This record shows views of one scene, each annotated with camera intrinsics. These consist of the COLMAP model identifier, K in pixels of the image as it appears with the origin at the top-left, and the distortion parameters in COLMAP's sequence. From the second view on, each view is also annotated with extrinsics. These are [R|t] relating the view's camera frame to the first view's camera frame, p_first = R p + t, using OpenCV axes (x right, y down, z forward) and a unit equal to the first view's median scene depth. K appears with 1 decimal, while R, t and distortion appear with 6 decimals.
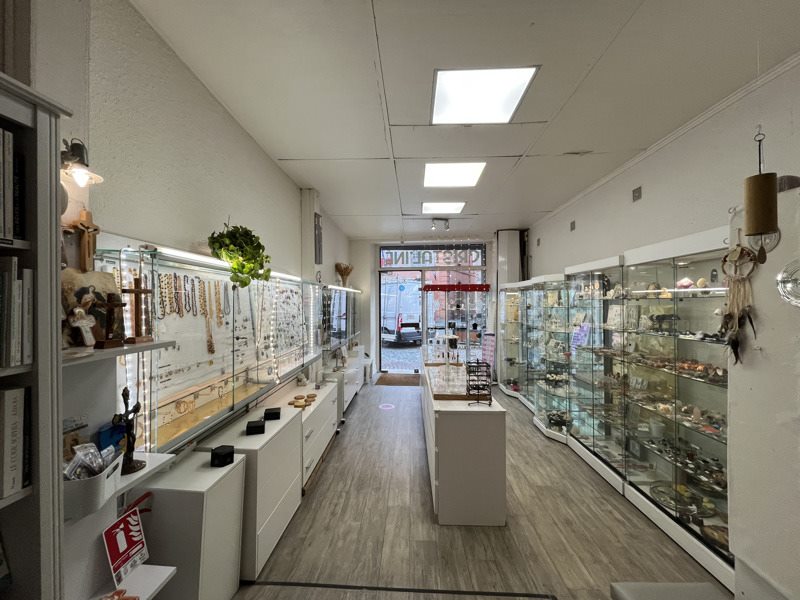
lens RADIAL K [[323.8, 0, 398.4], [0, 323.8, 300.4], [0, 0, 1]] dist [-0.003491, -0.000040]
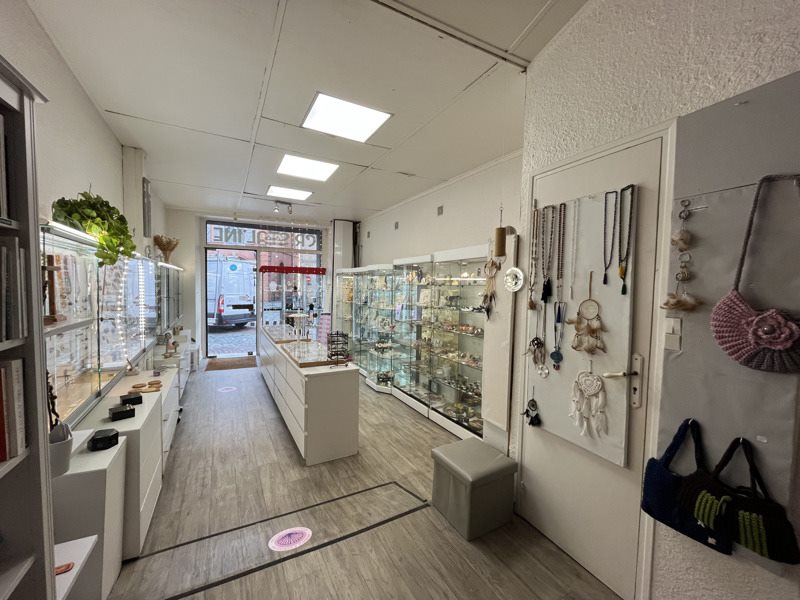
lens RADIAL K [[323.8, 0, 397.8], [0, 323.8, 302.3], [0, 0, 1]] dist [-0.003491, -0.000040]
pose [[0.856400, -0.007106, 0.516263, -0.175955], [-0.024712, 0.998195, 0.054733, -0.002167], [-0.515720, -0.059631, 0.854679, -0.157339]]
